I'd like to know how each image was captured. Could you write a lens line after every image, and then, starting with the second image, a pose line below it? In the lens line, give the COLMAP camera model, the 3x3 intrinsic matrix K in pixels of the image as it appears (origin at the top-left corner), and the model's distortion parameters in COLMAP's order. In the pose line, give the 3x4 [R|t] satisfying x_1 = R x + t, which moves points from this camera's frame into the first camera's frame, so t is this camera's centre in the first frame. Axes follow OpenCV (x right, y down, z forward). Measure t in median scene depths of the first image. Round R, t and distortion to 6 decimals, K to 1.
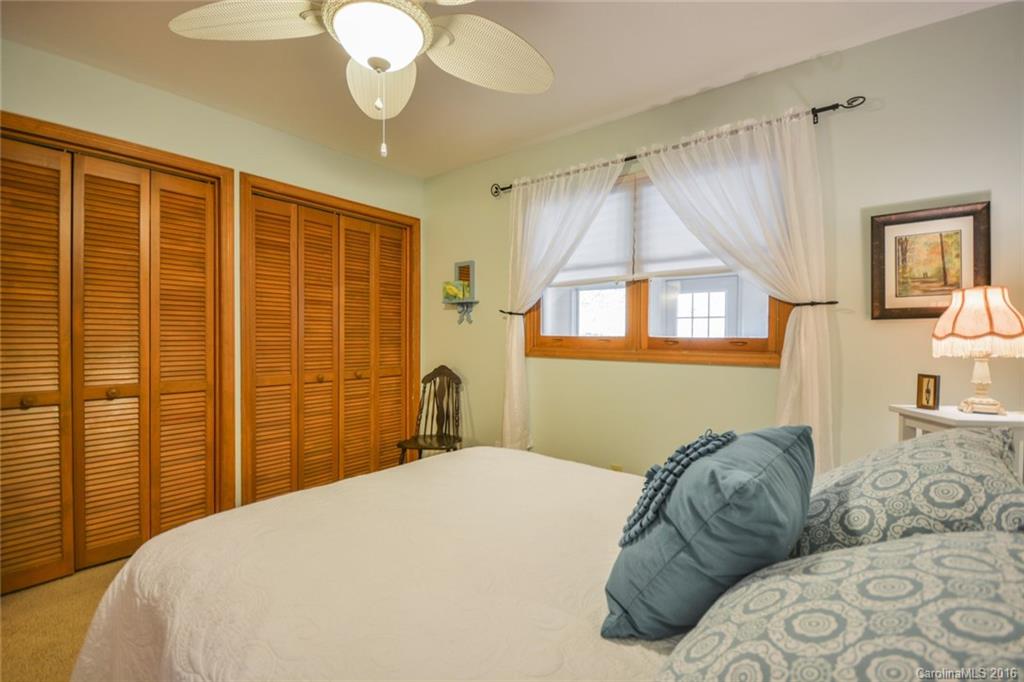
lens RADIAL K [[460.7, 0, 511.6], [0, 460.7, 341.6], [0, 0, 1]] dist [-0.005027, -0.000858]
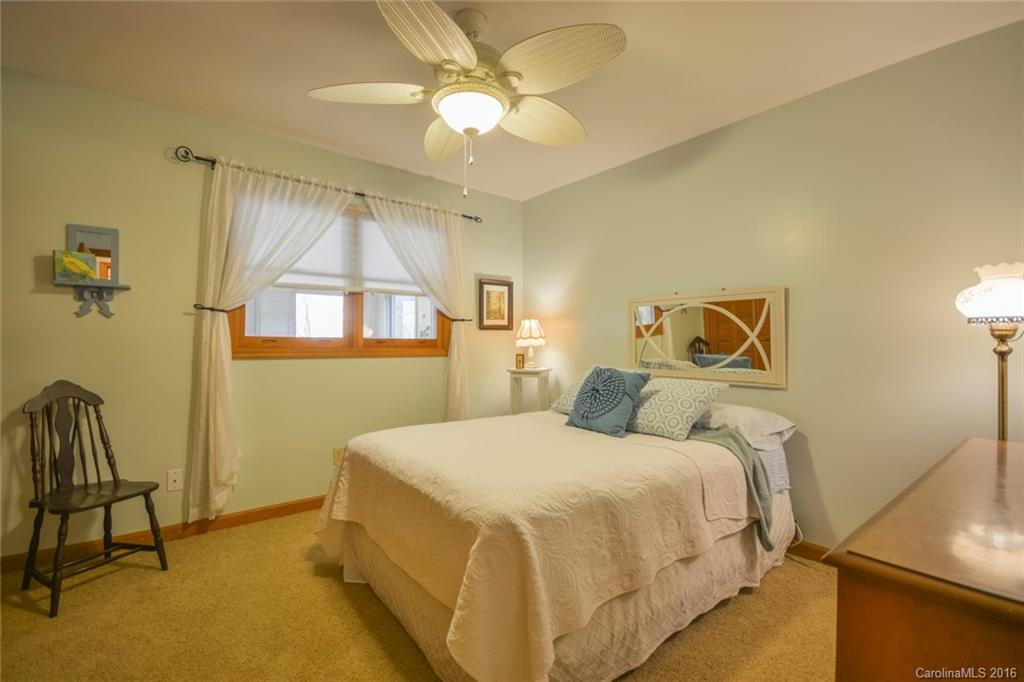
lens RADIAL K [[456.1, 0, 513.7], [0, 456.1, 339.7], [0, 0, 1]] dist [0.000777, 0.000028]
pose [[0.198067, 0.003499, 0.980182, -0.864995], [0.010866, 0.999924, -0.005765, 0.006775], [-0.980128, 0.011792, 0.198014, 0.350309]]
